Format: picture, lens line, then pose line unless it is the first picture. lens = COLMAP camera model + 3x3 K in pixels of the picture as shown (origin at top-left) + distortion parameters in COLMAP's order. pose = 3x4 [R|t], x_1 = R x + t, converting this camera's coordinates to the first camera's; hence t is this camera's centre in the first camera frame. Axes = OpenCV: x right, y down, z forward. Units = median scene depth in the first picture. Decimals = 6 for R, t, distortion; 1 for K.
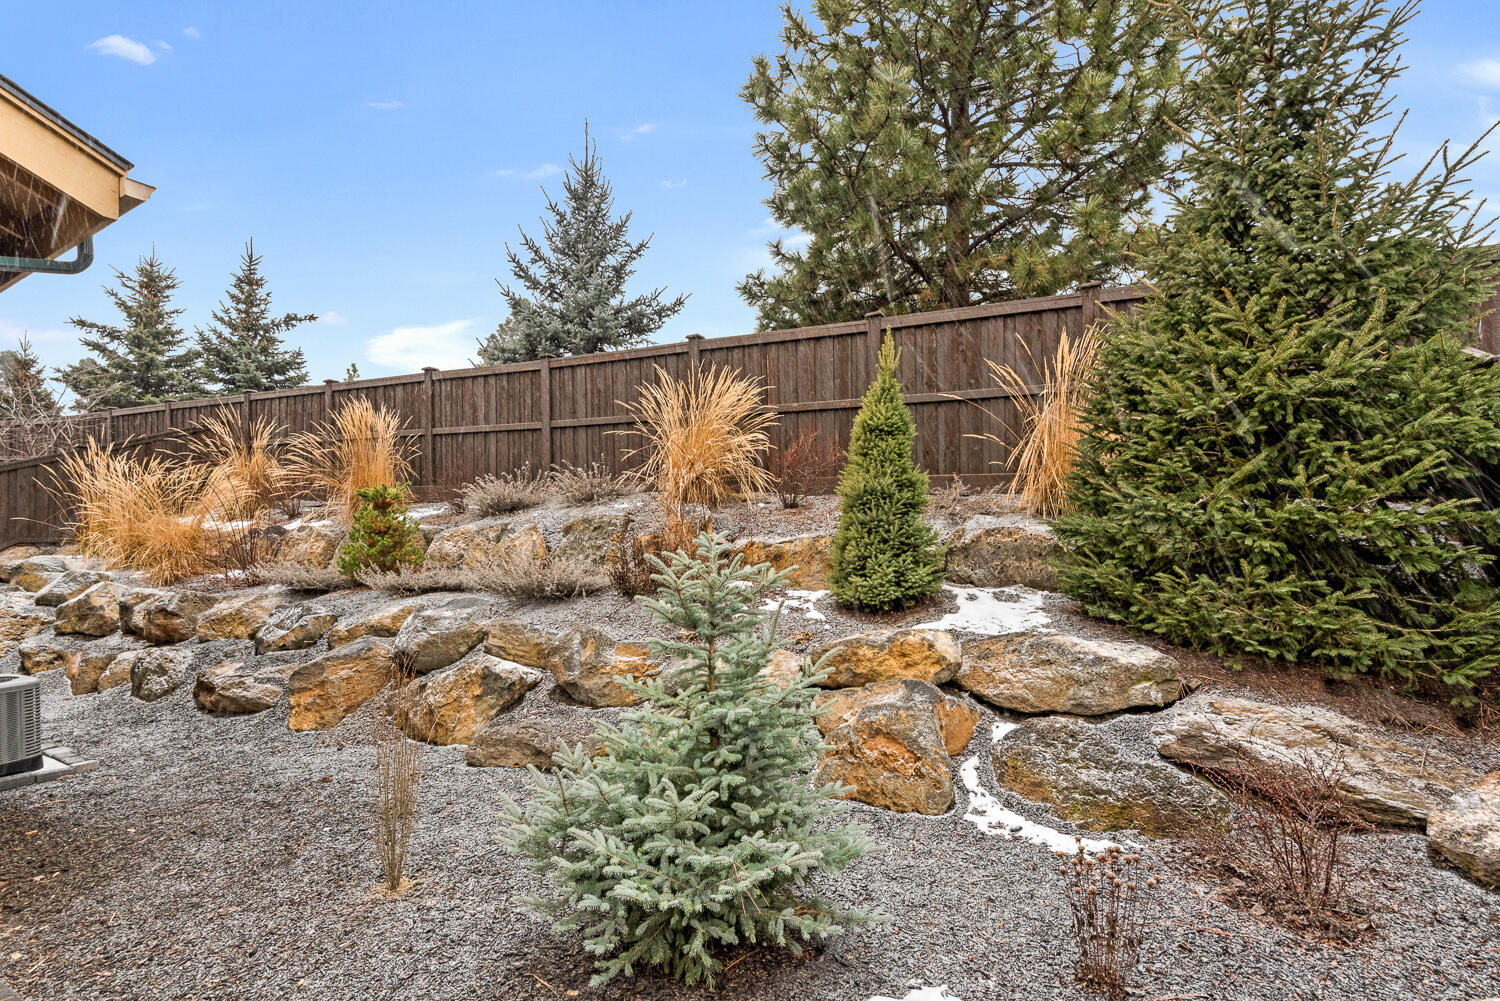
lens RADIAL K [[687.6, 0, 783.0], [0, 687.6, 502.1], [0, 0, 1]] dist [0.040636, -0.000290]
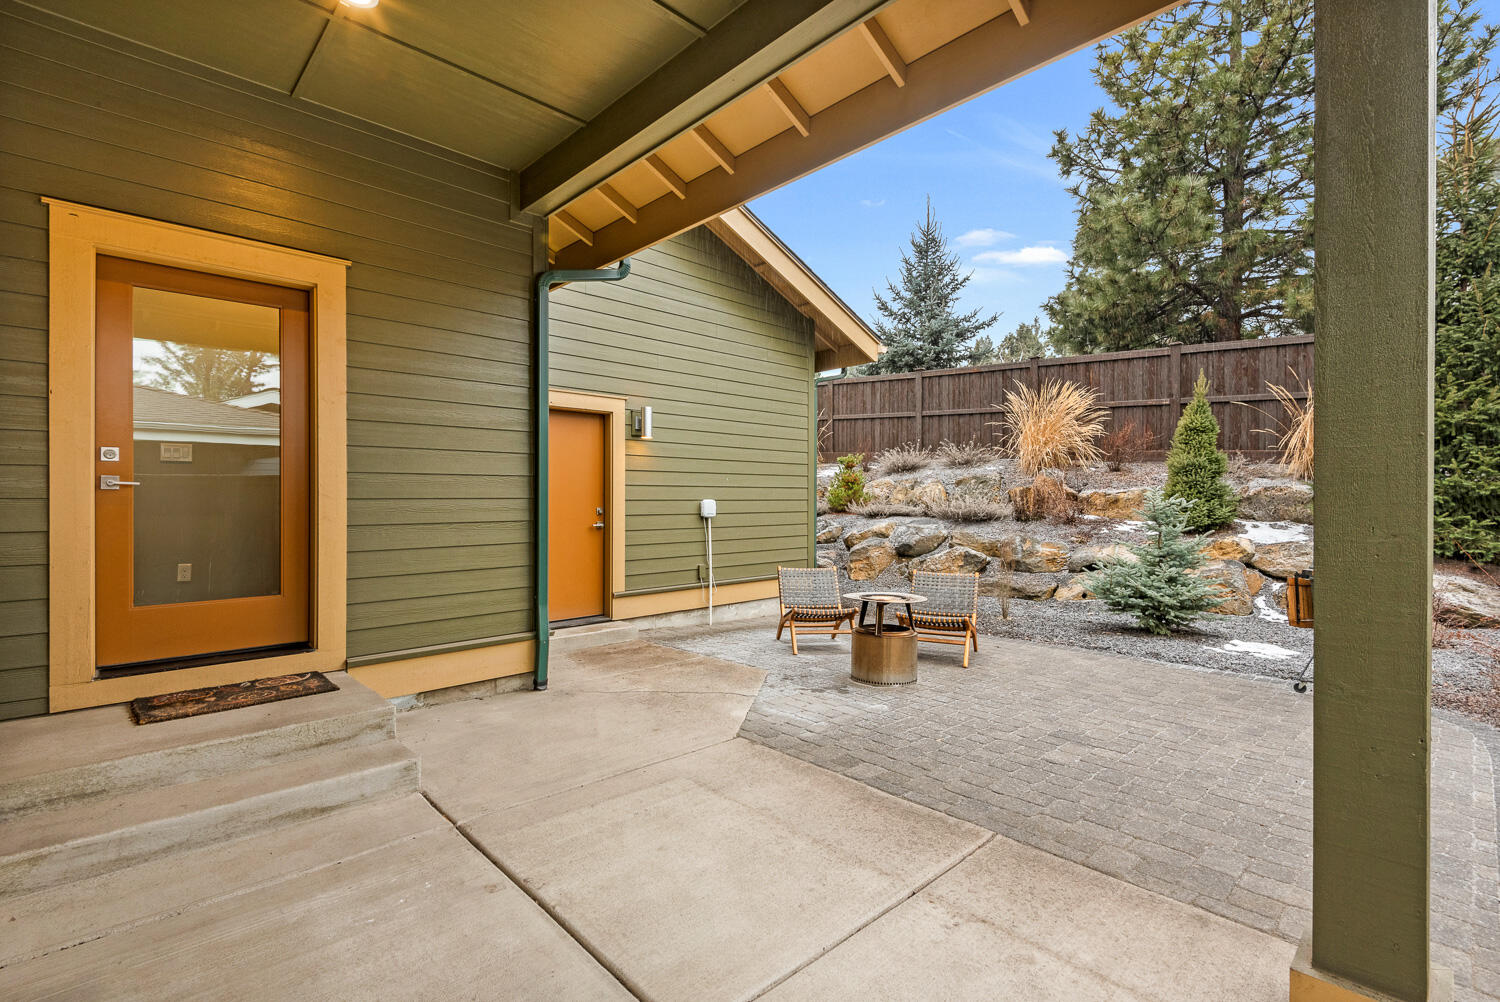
lens RADIAL K [[696.0, 0, 744.9], [0, 696.0, 471.2], [0, 0, 1]] dist [-0.002675, -0.001259]
pose [[0.949894, 0.011890, -0.312345, -0.393460], [-0.004074, 0.999662, 0.025664, -0.038808], [0.312545, -0.023106, 0.949622, -1.034617]]
